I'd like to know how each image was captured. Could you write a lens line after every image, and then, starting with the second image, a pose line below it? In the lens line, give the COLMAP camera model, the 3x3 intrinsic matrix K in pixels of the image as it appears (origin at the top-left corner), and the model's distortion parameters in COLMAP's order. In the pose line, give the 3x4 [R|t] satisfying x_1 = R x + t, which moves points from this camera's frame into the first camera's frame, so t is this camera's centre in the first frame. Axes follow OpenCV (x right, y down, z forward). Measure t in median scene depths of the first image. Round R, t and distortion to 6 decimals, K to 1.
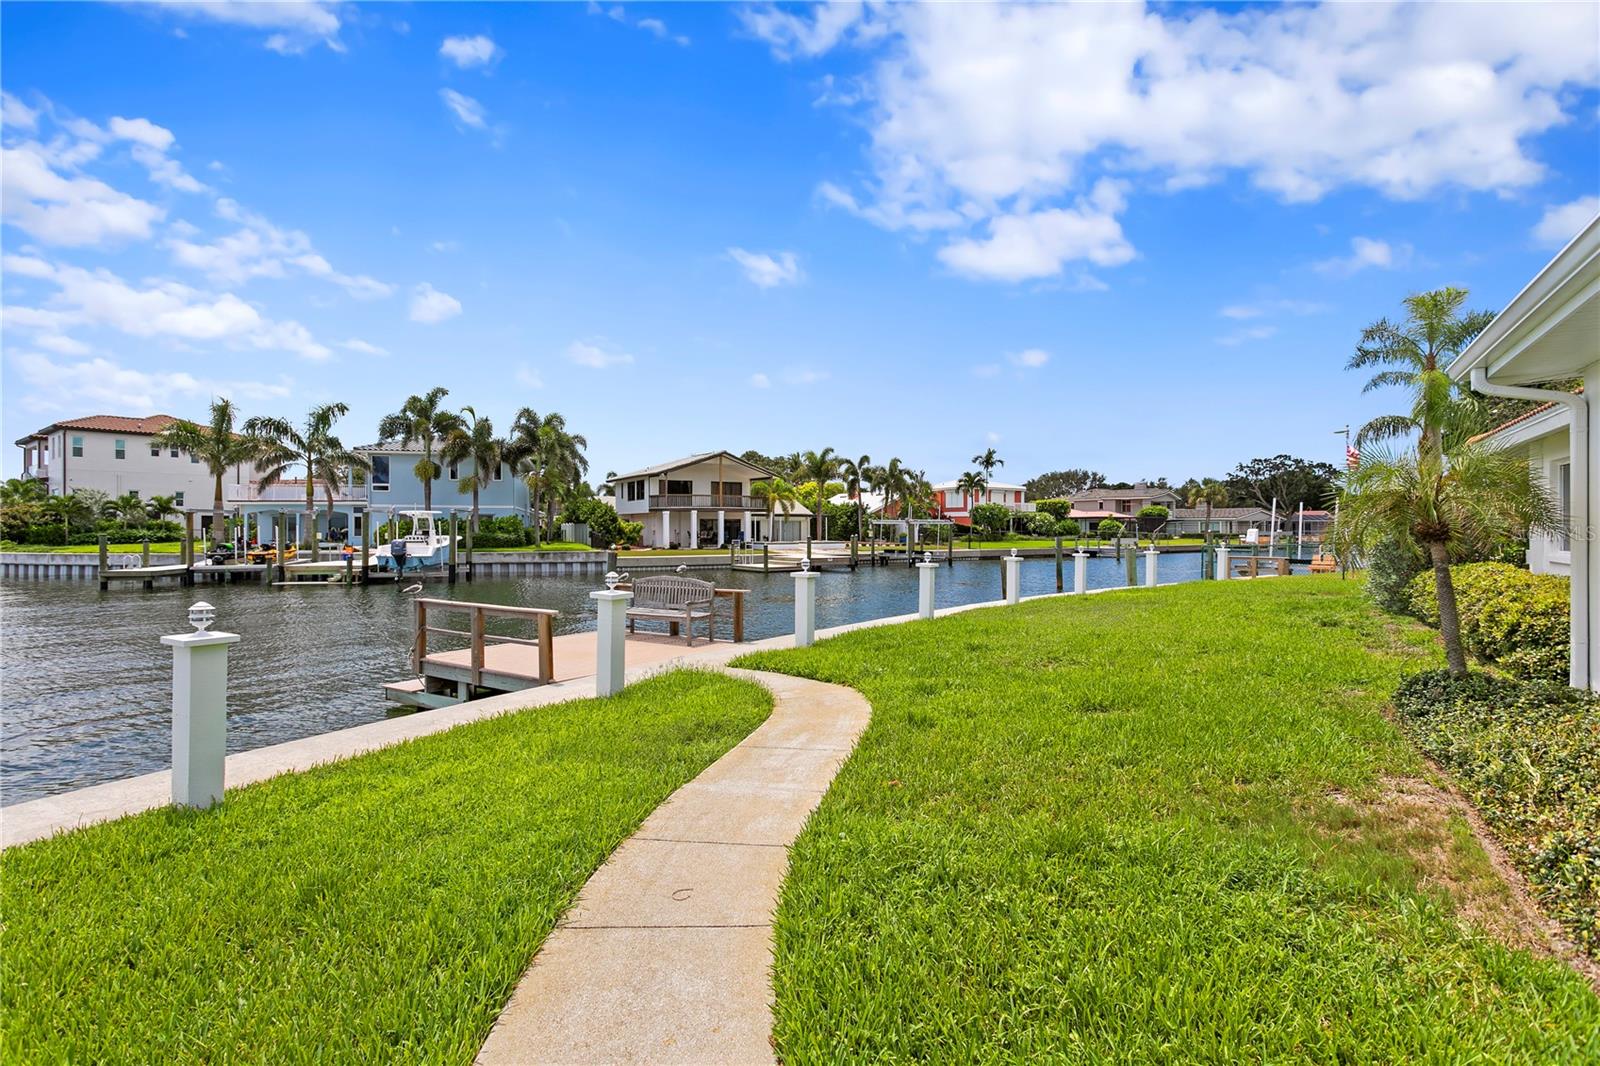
lens RADIAL K [[754.3, 0, 790.0], [0, 754.3, 529.3], [0, 0, 1]] dist [0.002839, 0.001216]
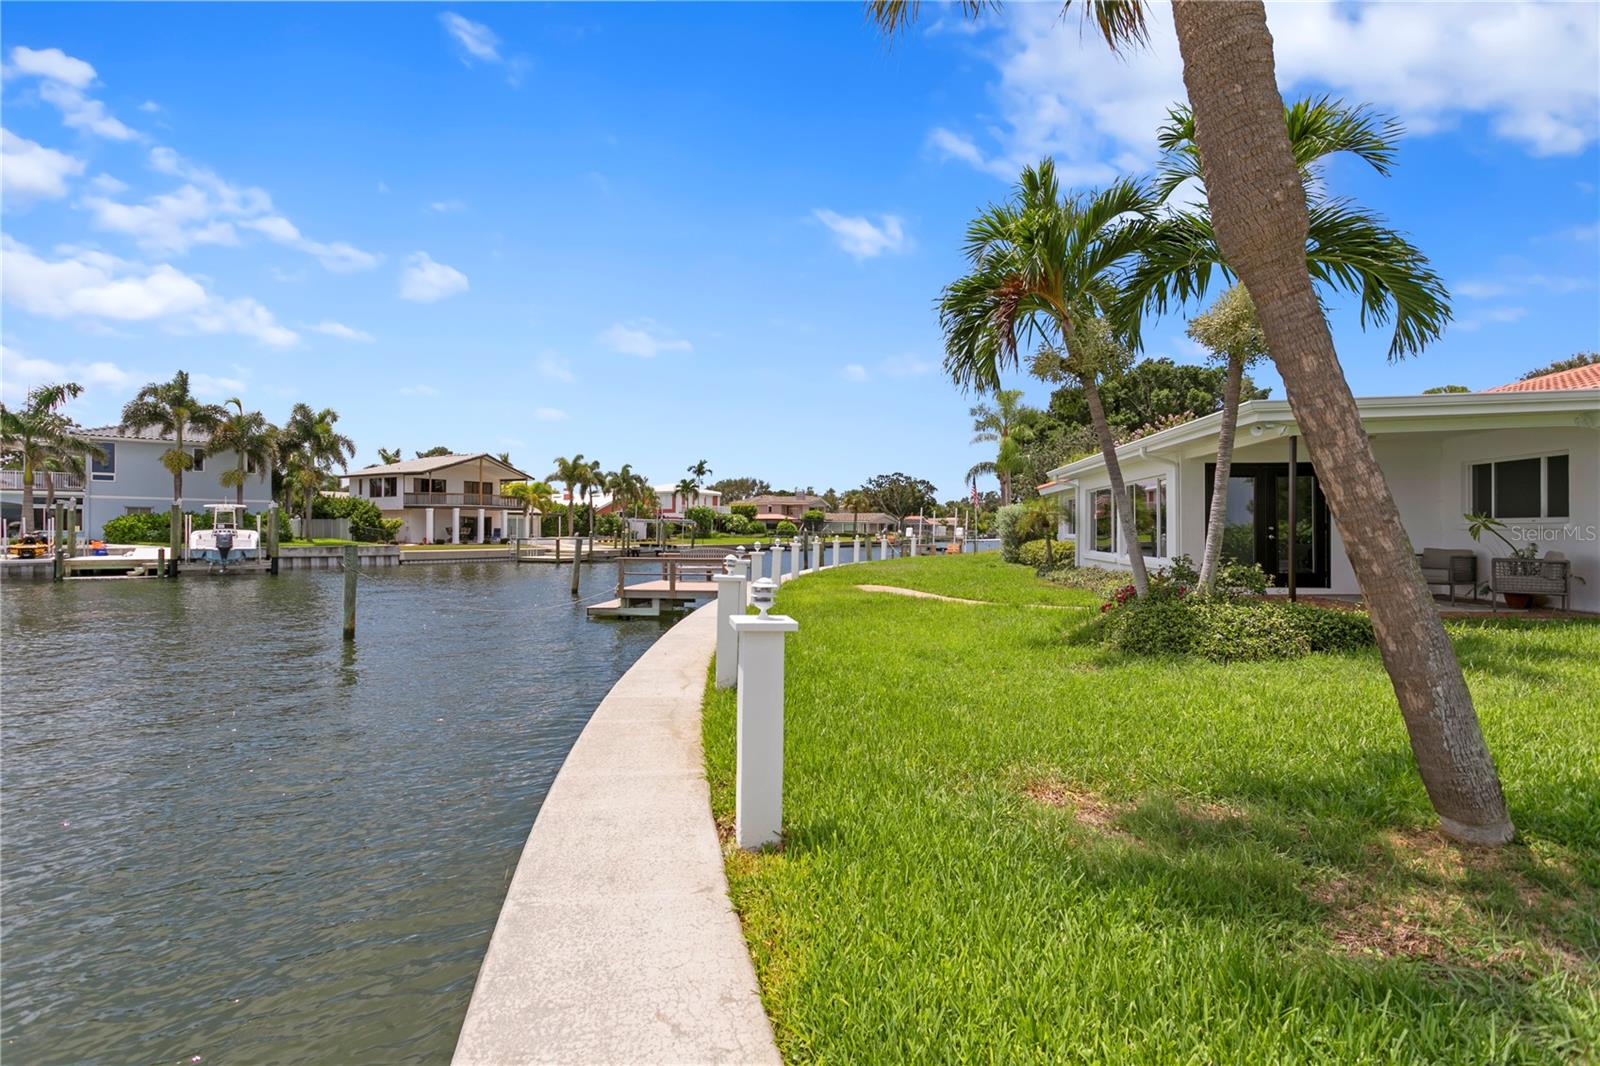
lens RADIAL K [[754.3, 0, 790.0], [0, 754.3, 529.3], [0, 0, 1]] dist [0.002839, 0.001216]
pose [[0.896419, 0.005629, 0.443172, -0.190290], [-0.005455, 0.999984, -0.001668, 0.004357], [-0.443174, -0.000922, 0.896435, -0.174020]]
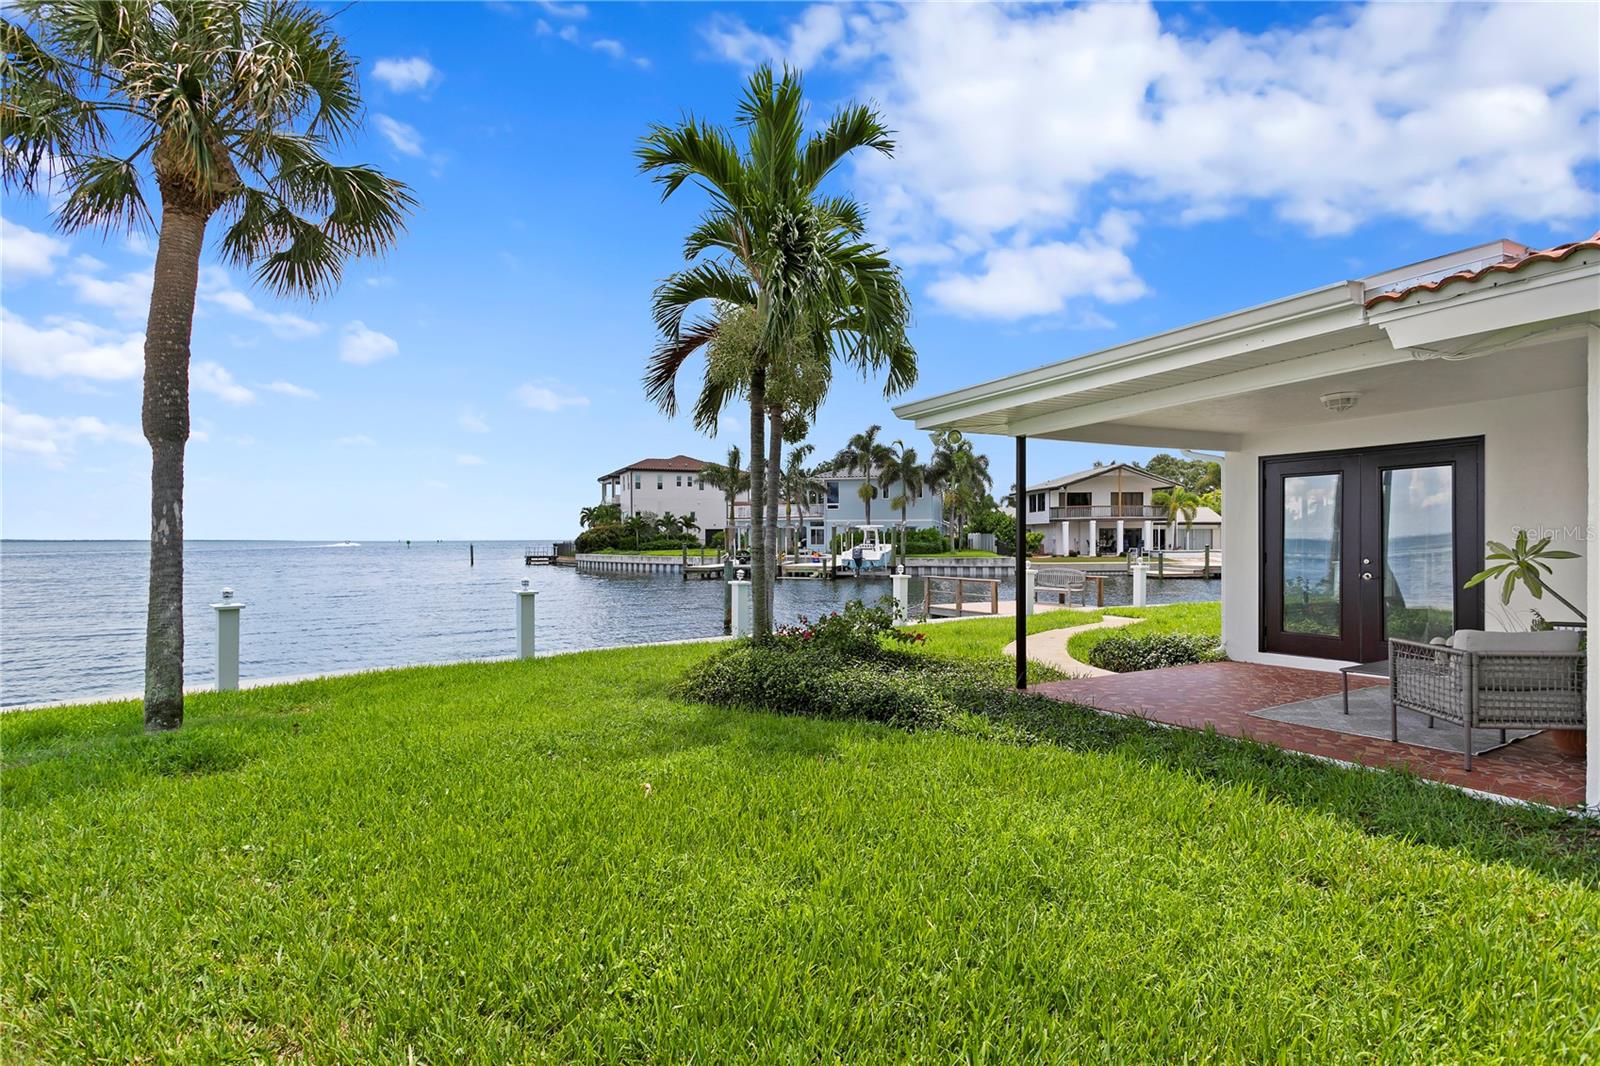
lens RADIAL K [[803.1, 0, 800.0], [0, 803.1, 533.0], [0, 0, 1]] dist [-0.002414, -0.000067]
pose [[0.882271, -0.006381, -0.470699, 0.044692], [0.003583, 0.999970, -0.006840, -0.001277], [0.470728, 0.004348, 0.882268, -0.210074]]
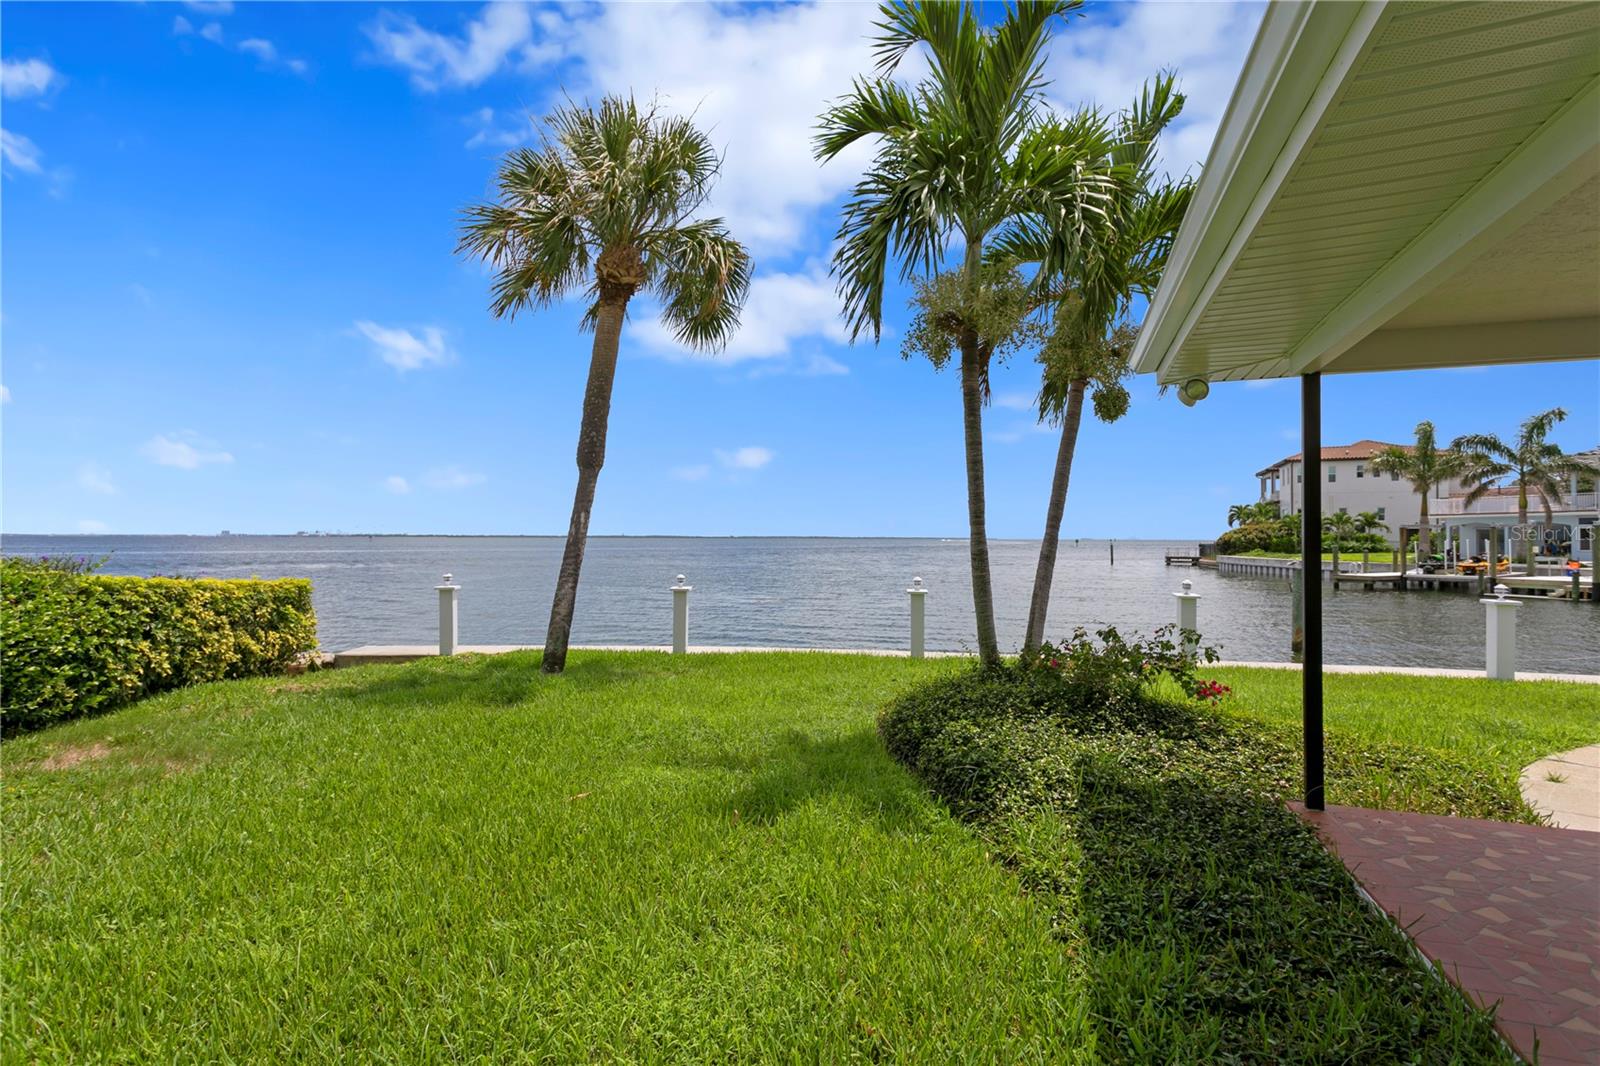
lens RADIAL K [[754.3, 0, 790.0], [0, 754.3, 529.3], [0, 0, 1]] dist [0.002839, 0.001216]
pose [[0.242011, -0.009167, -0.970230, 0.072258], [-0.004779, 0.999932, -0.010640, -0.001874], [0.970262, 0.007212, 0.241951, -0.133192]]
